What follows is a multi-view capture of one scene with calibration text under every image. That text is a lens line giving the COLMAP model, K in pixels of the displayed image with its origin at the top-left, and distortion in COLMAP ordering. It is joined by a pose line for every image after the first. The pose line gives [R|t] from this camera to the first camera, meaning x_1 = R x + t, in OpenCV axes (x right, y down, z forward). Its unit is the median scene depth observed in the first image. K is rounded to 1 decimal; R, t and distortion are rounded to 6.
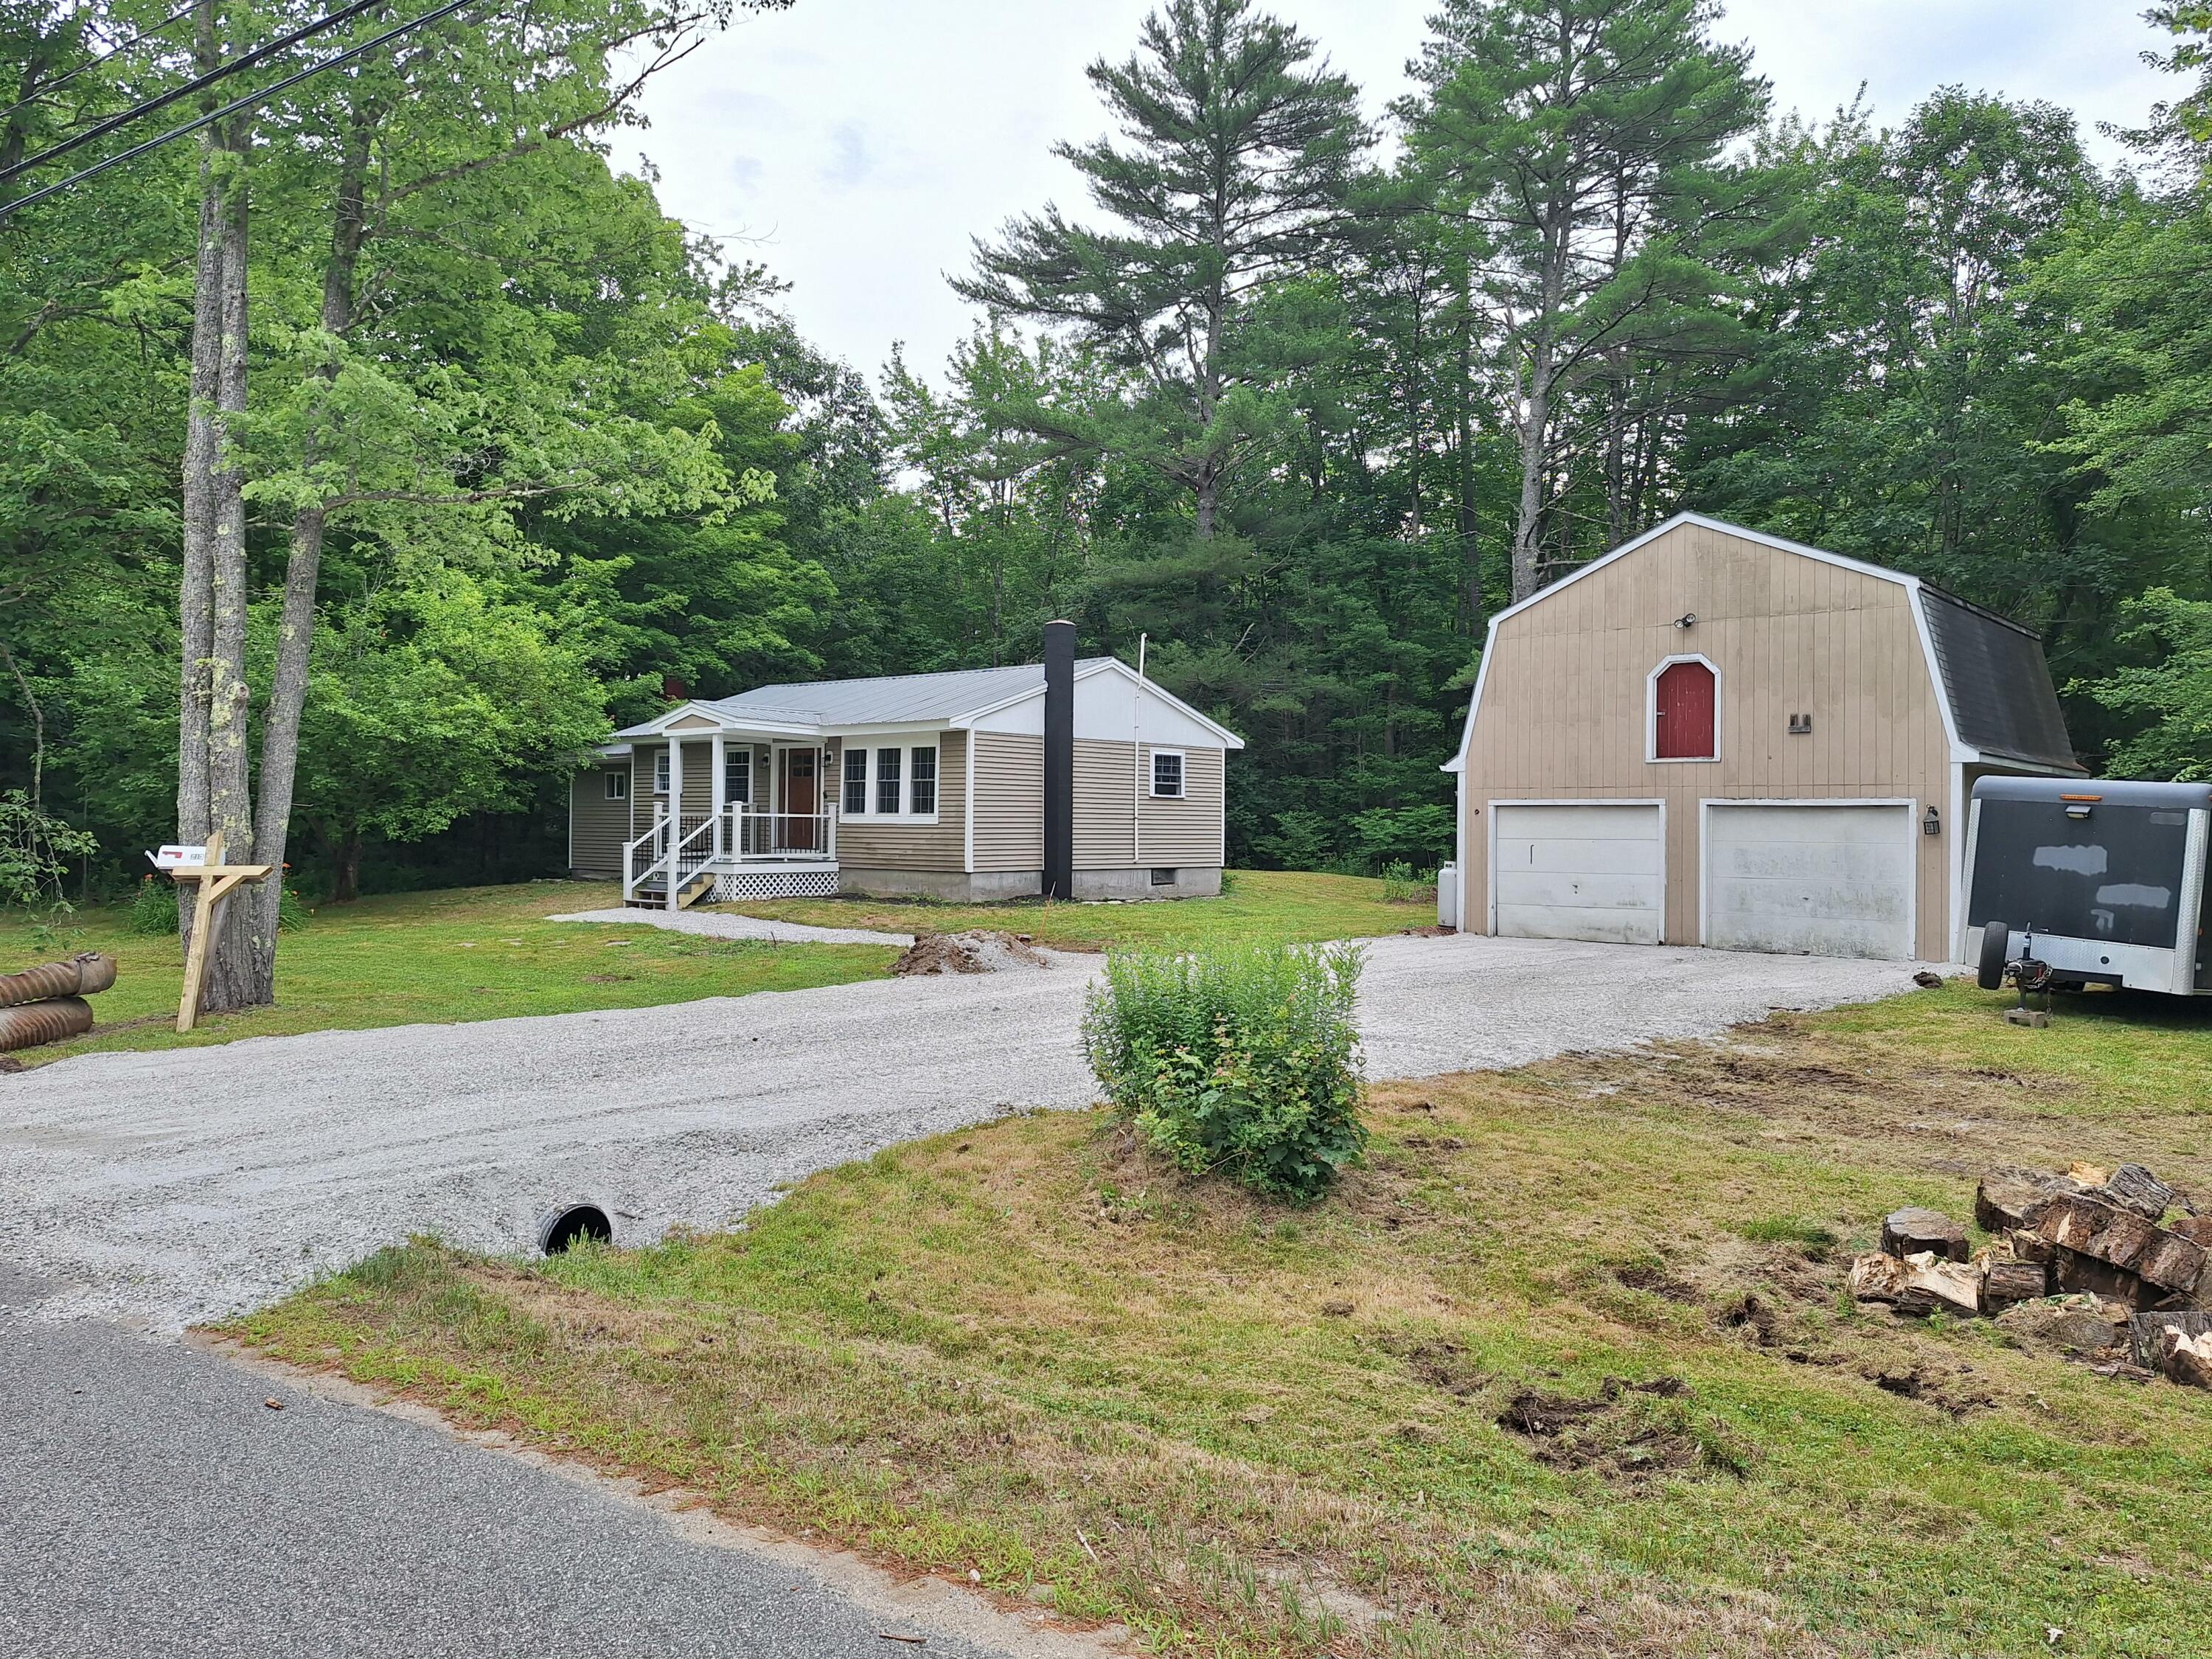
lens RADIAL K [[1552.6, 0, 1149.7], [0, 1552.6, 829.2], [0, 0, 1]] dist [0.007325, -0.002588]
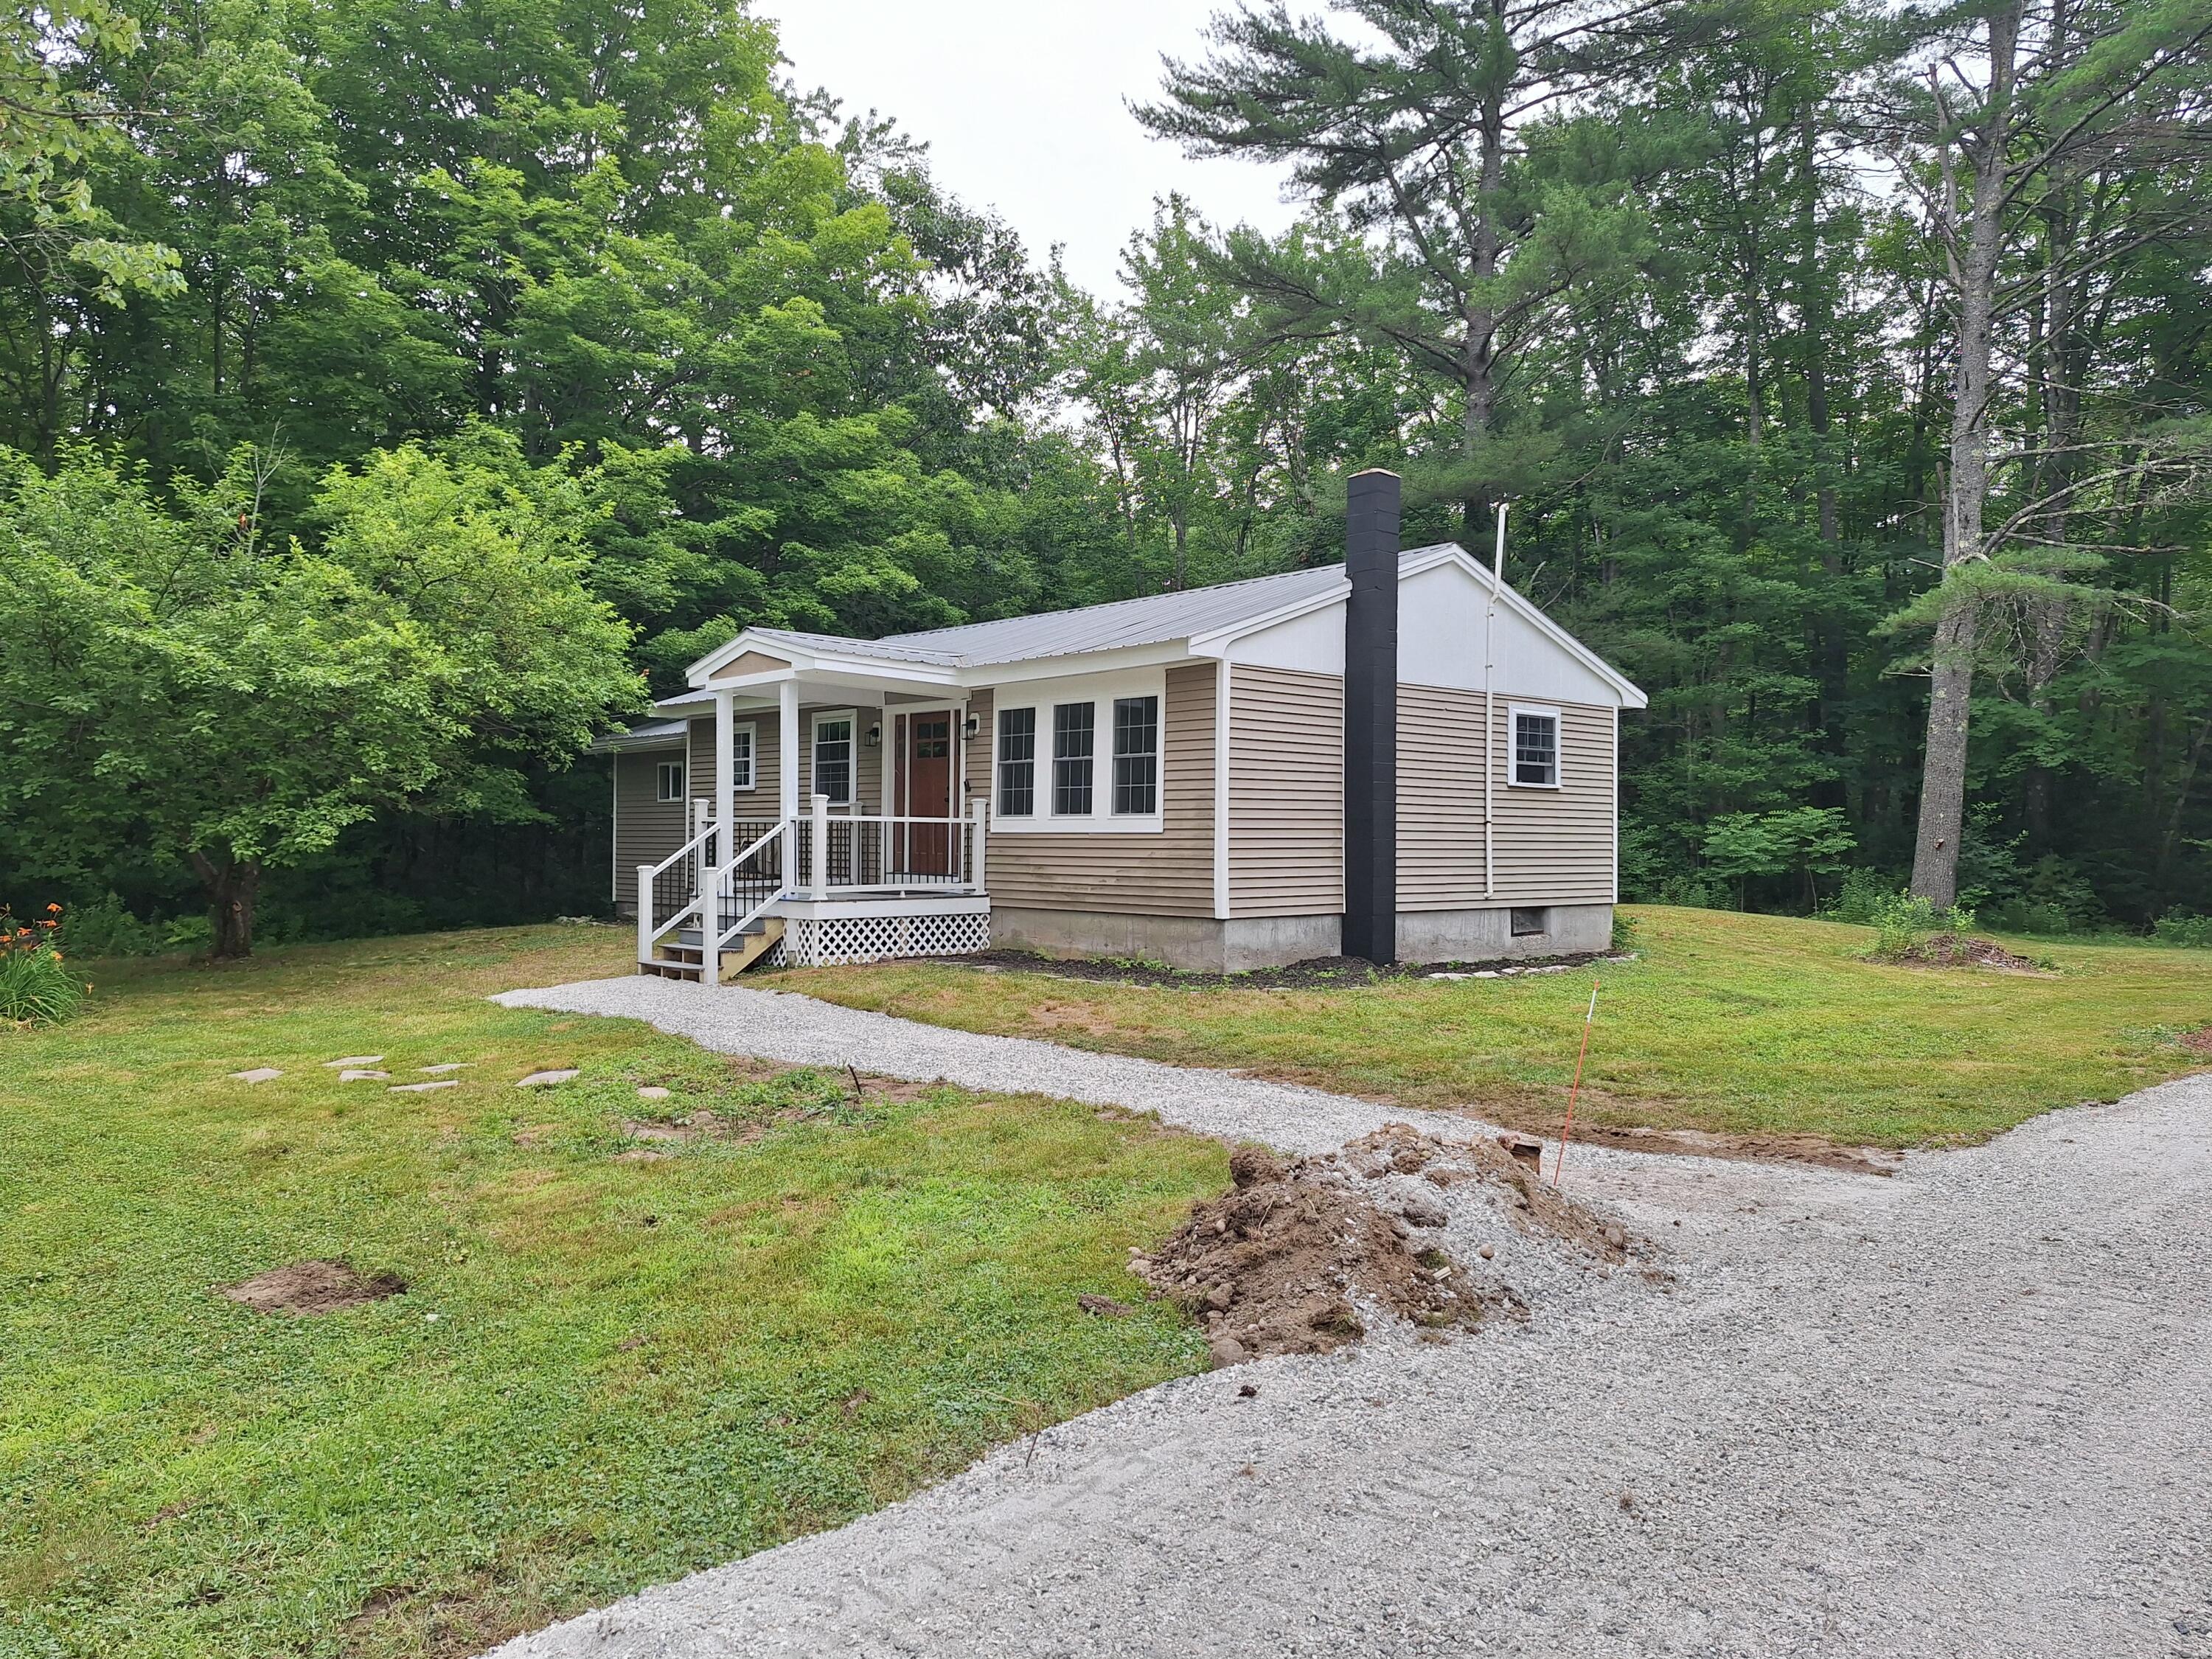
lens RADIAL K [[1575.3, 0, 1104.0], [0, 1575.3, 857.0], [0, 0, 1]] dist [0.001640, -0.265635]
pose [[0.992535, -0.002516, -0.121935, -0.080897], [0.003301, 0.999975, 0.006235, 0.001828], [0.121917, -0.006591, 0.992518, 0.394547]]
